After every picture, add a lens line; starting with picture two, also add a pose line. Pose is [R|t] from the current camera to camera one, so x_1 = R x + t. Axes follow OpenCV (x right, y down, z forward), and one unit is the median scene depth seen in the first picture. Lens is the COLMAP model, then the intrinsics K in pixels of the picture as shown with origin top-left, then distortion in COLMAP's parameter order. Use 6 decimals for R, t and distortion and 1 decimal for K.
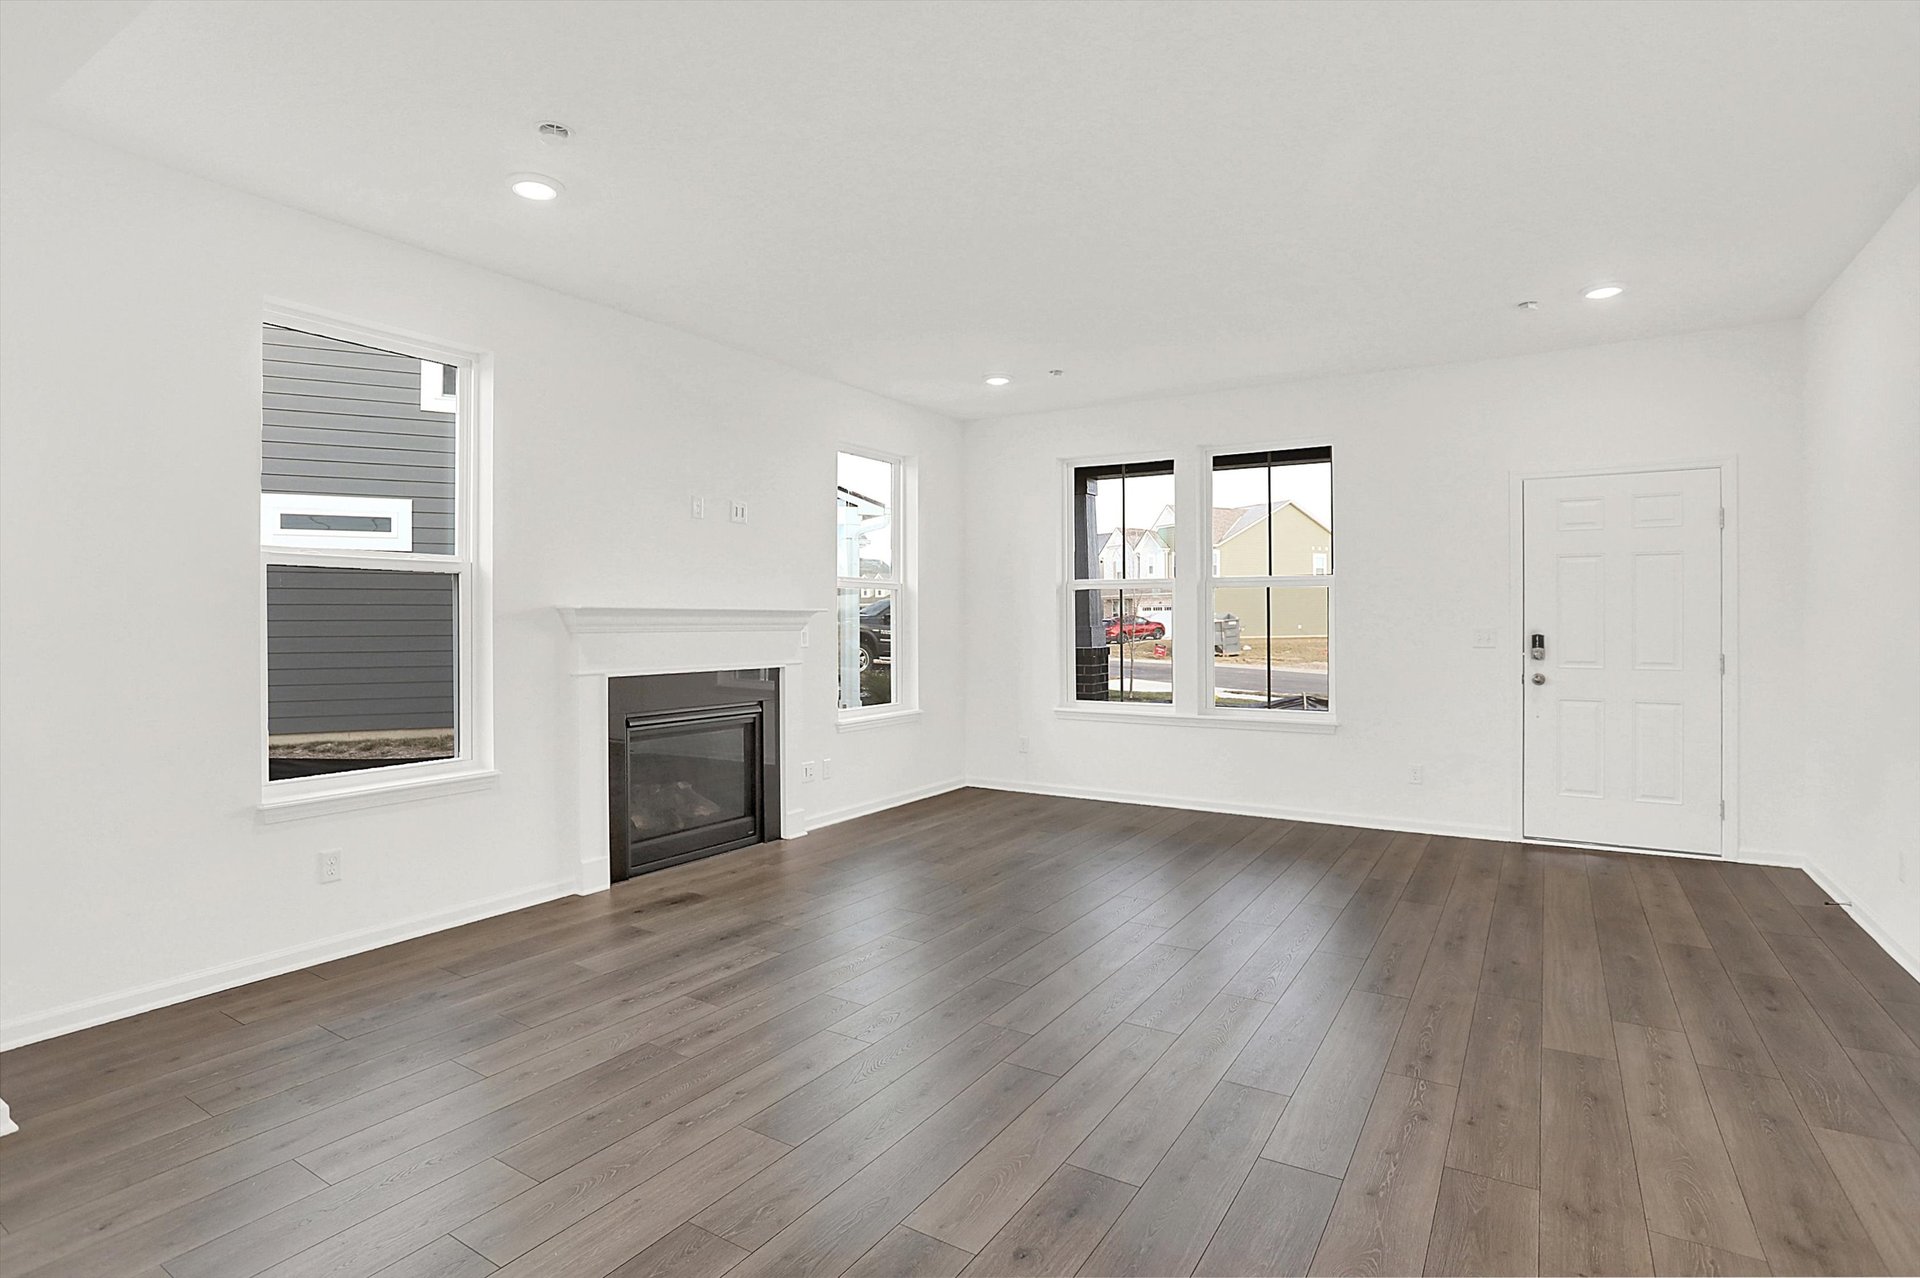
lens RADIAL K [[948.2, 0, 960.0], [0, 948.2, 639.0], [0, 0, 1]] dist [-0.060739, 0.029582]
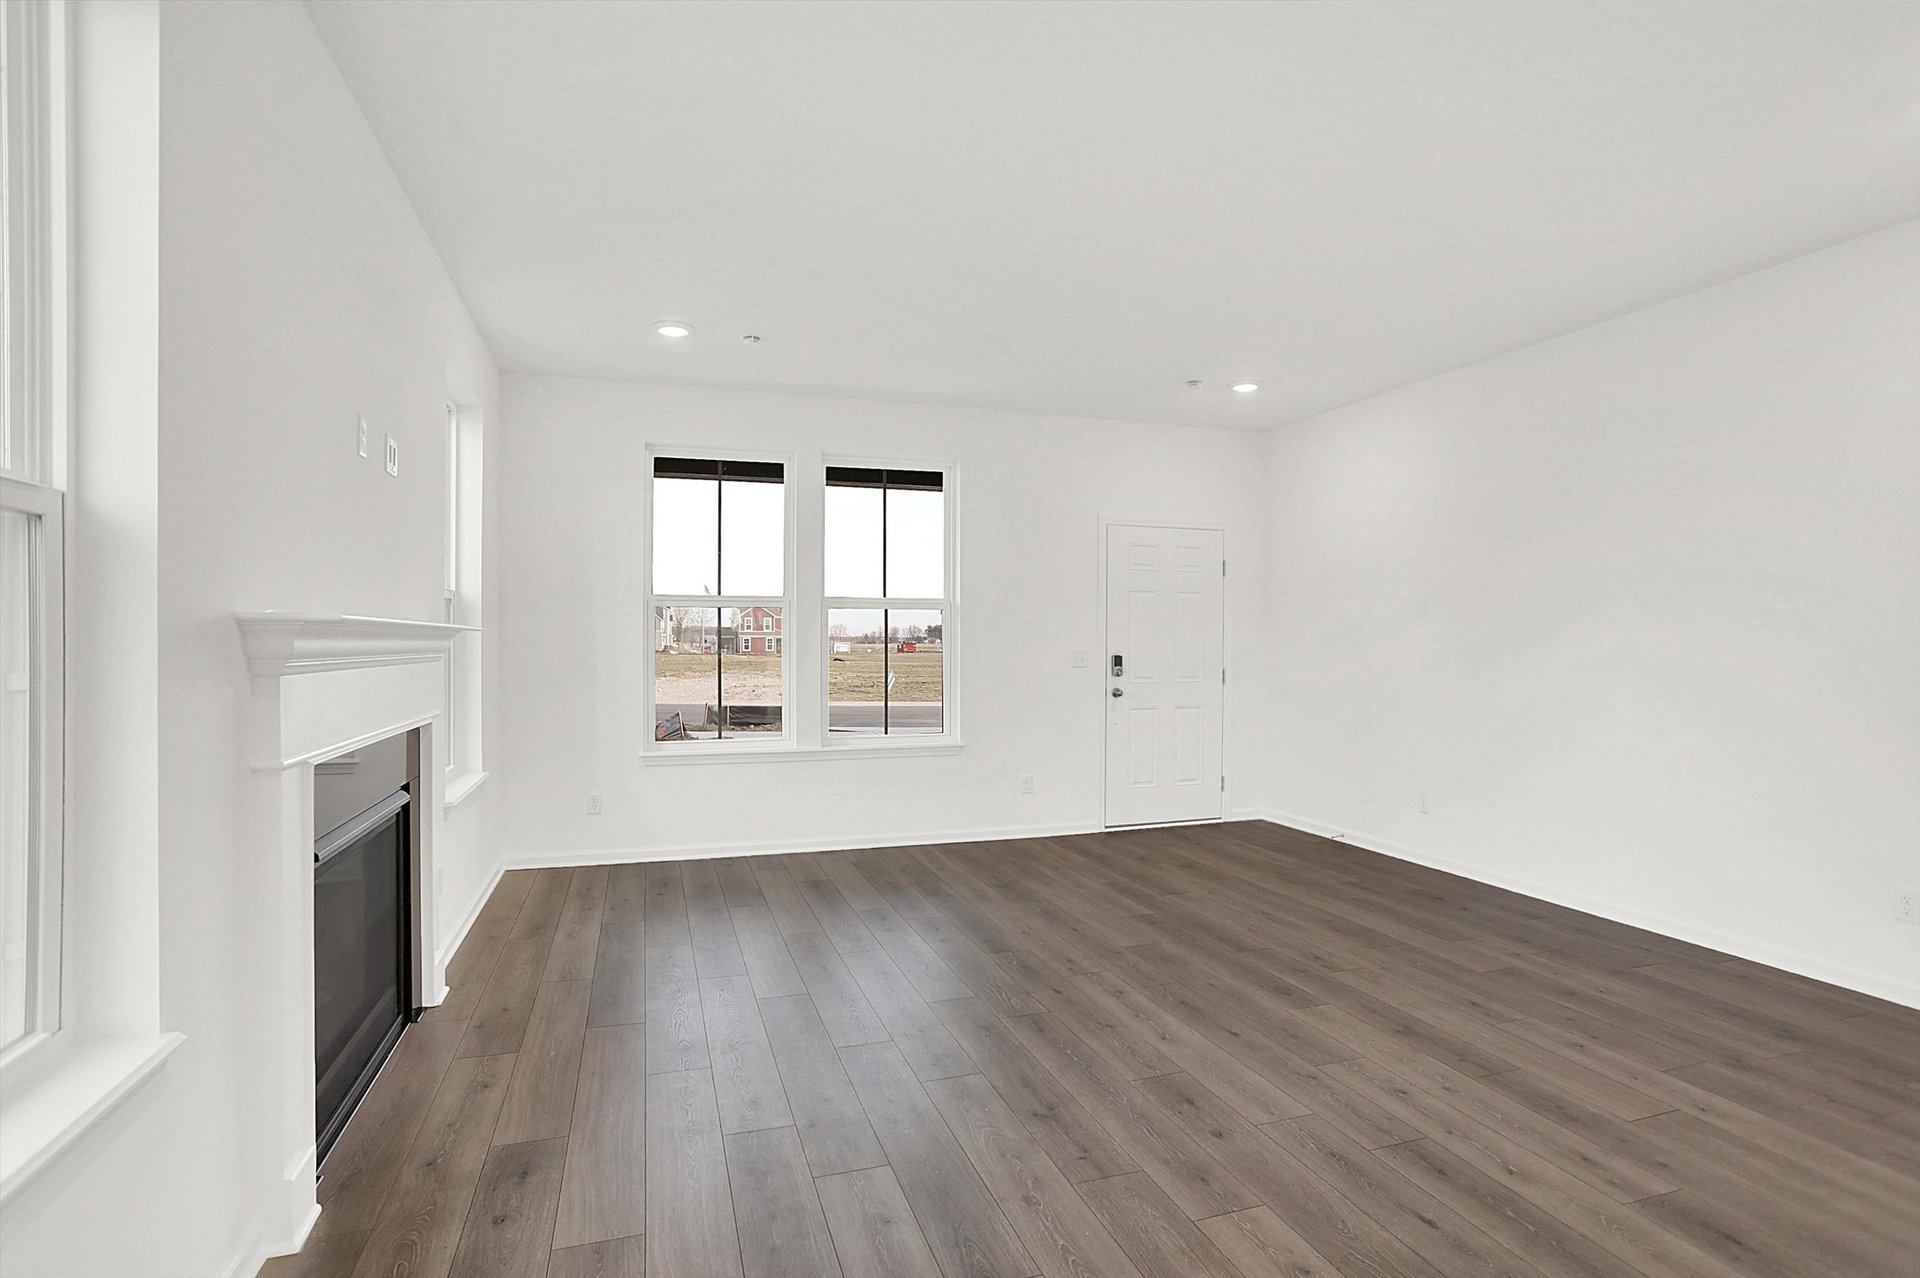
lens RADIAL K [[948.2, 0, 960.0], [0, 948.2, 639.0], [0, 0, 1]] dist [-0.060739, 0.029582]
pose [[0.642431, 0.002595, 0.766339, -0.520806], [0.014774, 0.999766, -0.015771, -0.011182], [-0.766201, 0.021454, 0.642243, 0.438827]]
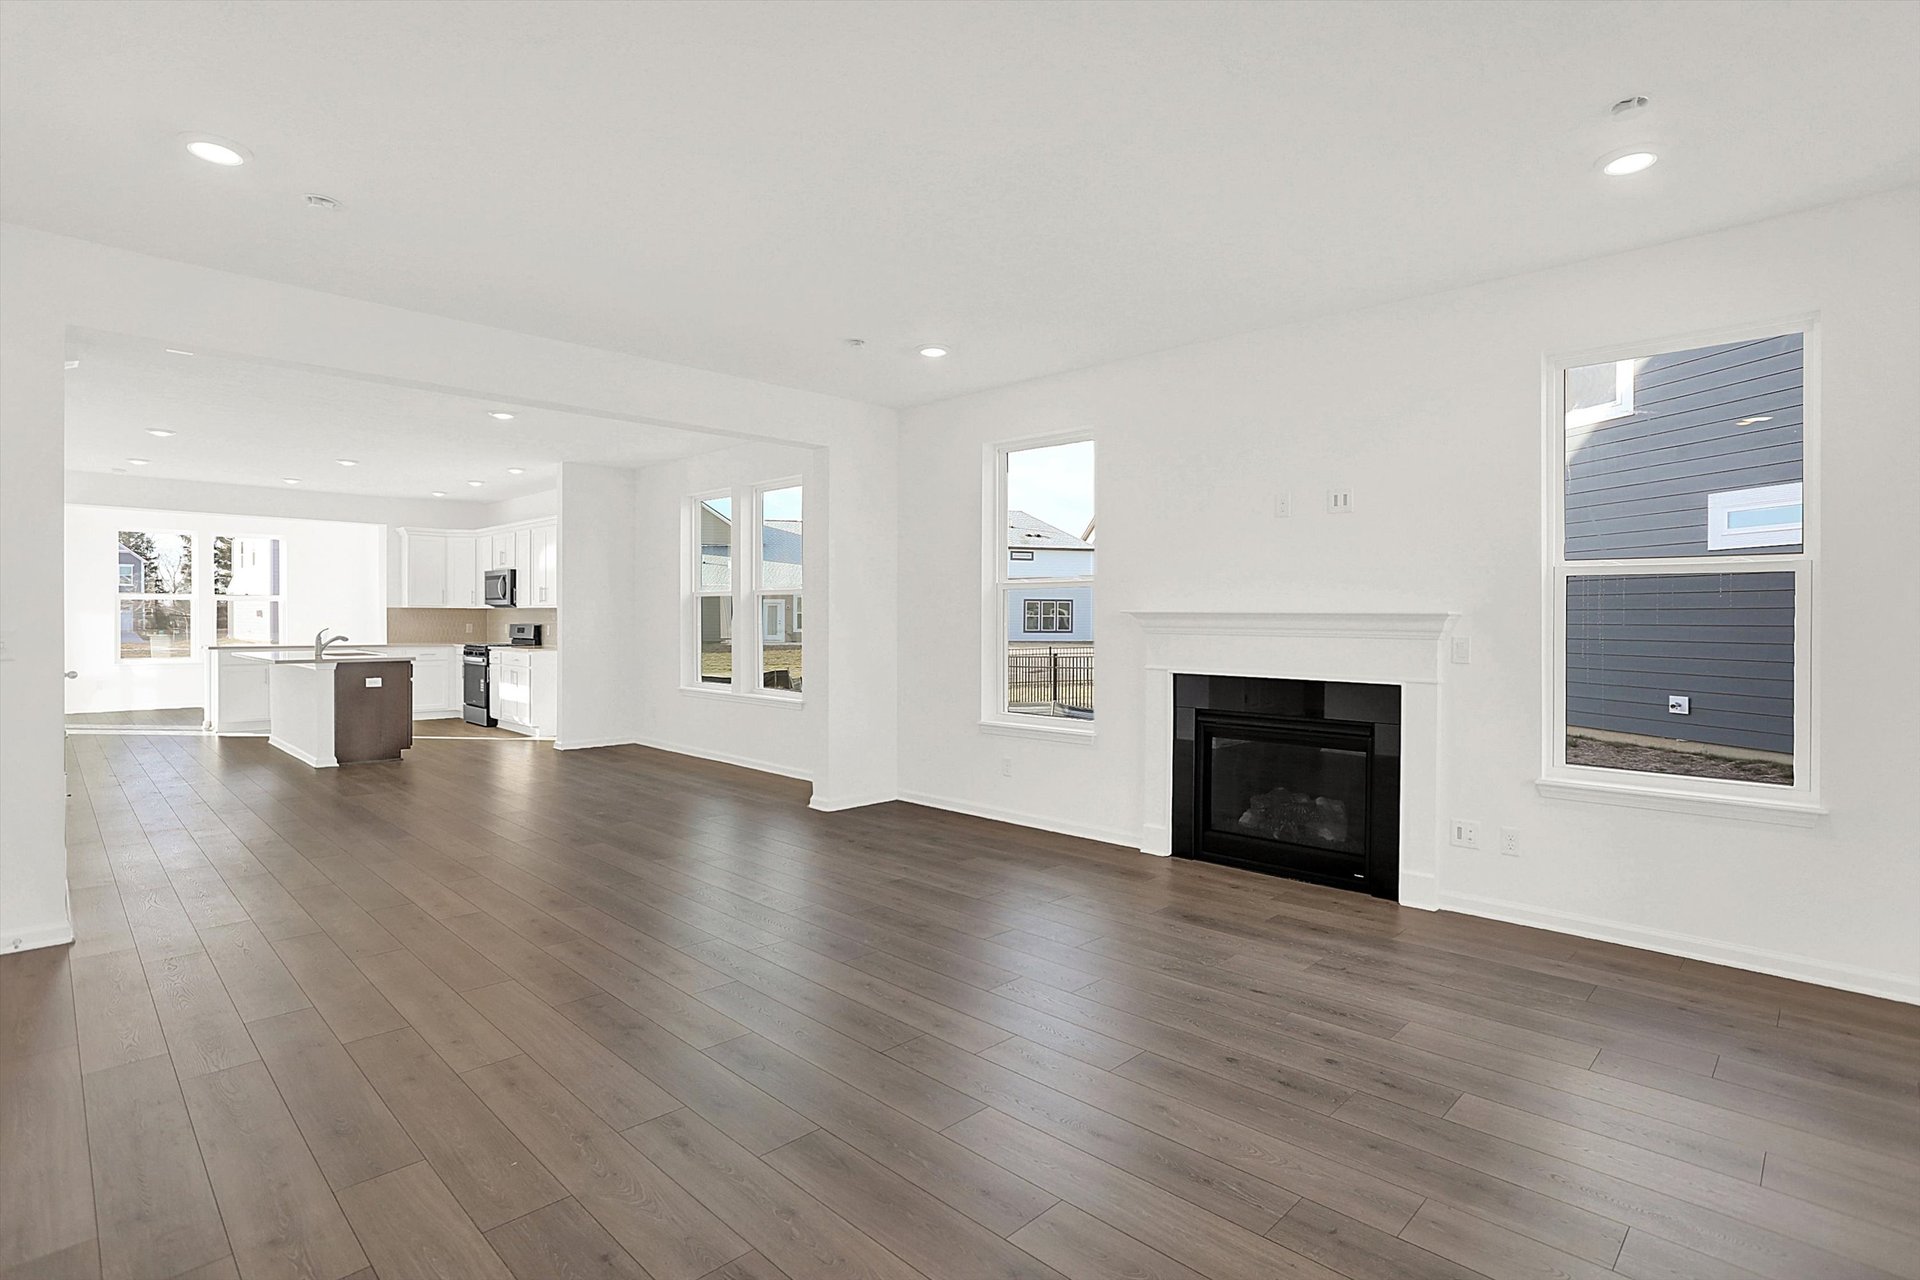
lens RADIAL K [[948.2, 0, 960.0], [0, 948.2, 640.0], [0, 0, 1]] dist [-0.060739, 0.029582]
pose [[-0.220845, 0.023120, -0.975035, 0.800008], [-0.021492, 0.999361, 0.028565, -0.026975], [0.975072, 0.027264, -0.220207, 0.996212]]
